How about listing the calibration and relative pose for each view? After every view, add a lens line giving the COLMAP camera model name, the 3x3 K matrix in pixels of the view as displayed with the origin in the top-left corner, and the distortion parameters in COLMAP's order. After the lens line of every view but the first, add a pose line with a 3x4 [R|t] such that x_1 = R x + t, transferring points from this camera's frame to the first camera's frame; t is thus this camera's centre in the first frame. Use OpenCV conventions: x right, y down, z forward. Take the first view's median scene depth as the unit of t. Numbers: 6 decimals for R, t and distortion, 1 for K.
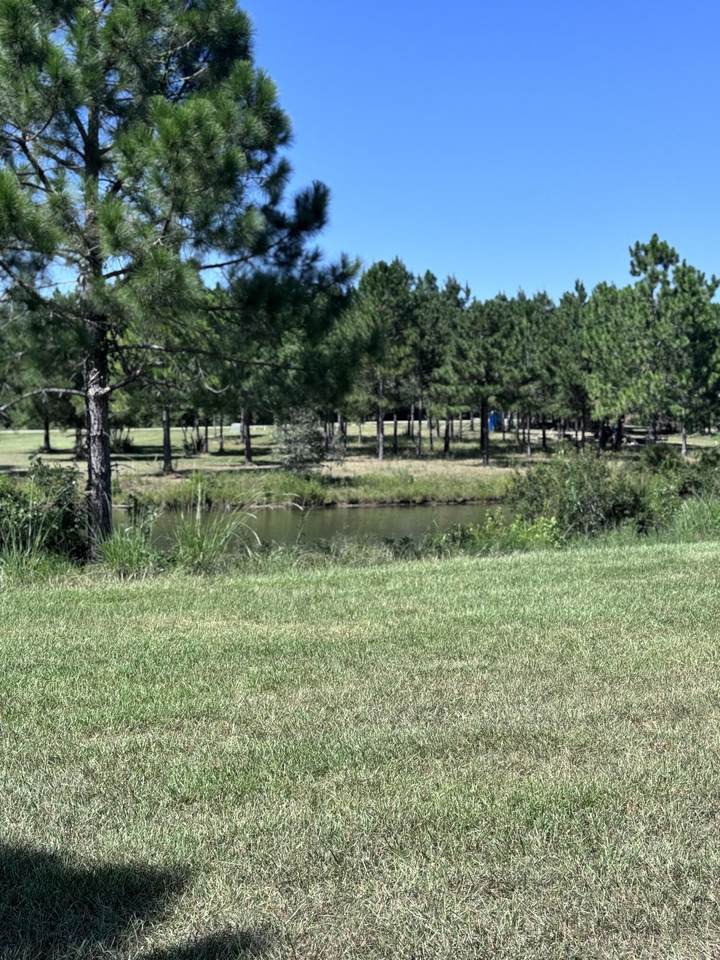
lens RADIAL K [[1359.3, 0, 360.0], [0, 1359.3, 480.0], [0, 0, 1]] dist [0.103992, 0.030995]
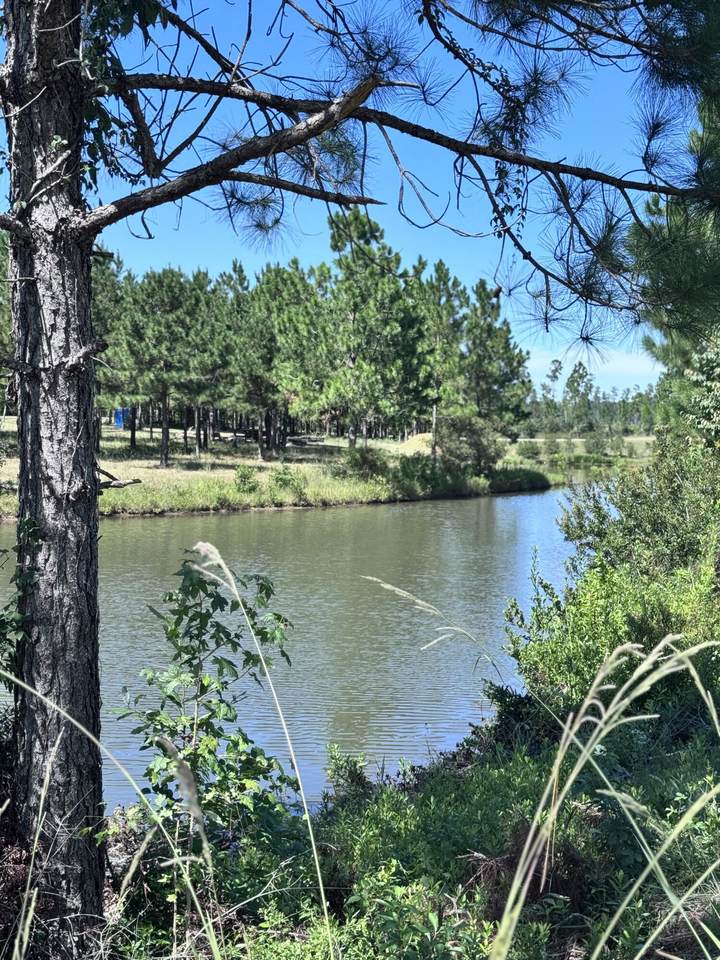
lens RADIAL K [[1359.3, 0, 360.0], [0, 1359.3, 480.0], [0, 0, 1]] dist [0.103992, 0.030995]
pose [[0.949567, 0.003729, 0.313543, -0.056409], [-0.003239, 0.999993, -0.002086, -0.001996], [-0.313549, 0.000965, 0.949572, 0.175845]]
